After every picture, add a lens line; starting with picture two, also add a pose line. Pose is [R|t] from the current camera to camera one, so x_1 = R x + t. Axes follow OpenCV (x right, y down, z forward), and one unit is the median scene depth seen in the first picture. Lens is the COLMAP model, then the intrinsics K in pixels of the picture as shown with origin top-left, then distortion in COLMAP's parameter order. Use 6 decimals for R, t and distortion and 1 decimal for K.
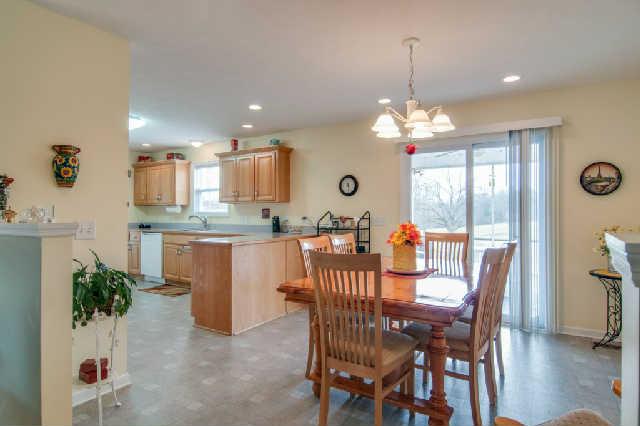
lens RADIAL K [[350.7, 0, 320.2], [0, 350.7, 209.2], [0, 0, 1]] dist [0.000953, -0.000182]
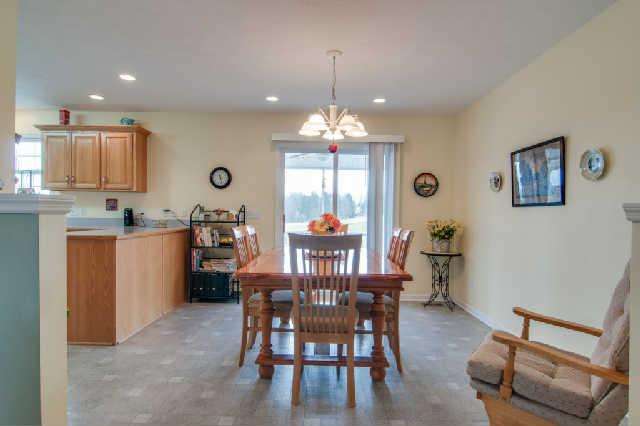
lens RADIAL K [[348.4, 0, 322.5], [0, 348.4, 214.7], [0, 0, 1]] dist [-0.000447, 0.000428]
pose [[0.858485, 0.014829, 0.512624, -0.169084], [-0.025075, 0.999600, 0.013076, 0.015068], [-0.512225, -0.024080, 0.858514, 0.019672]]
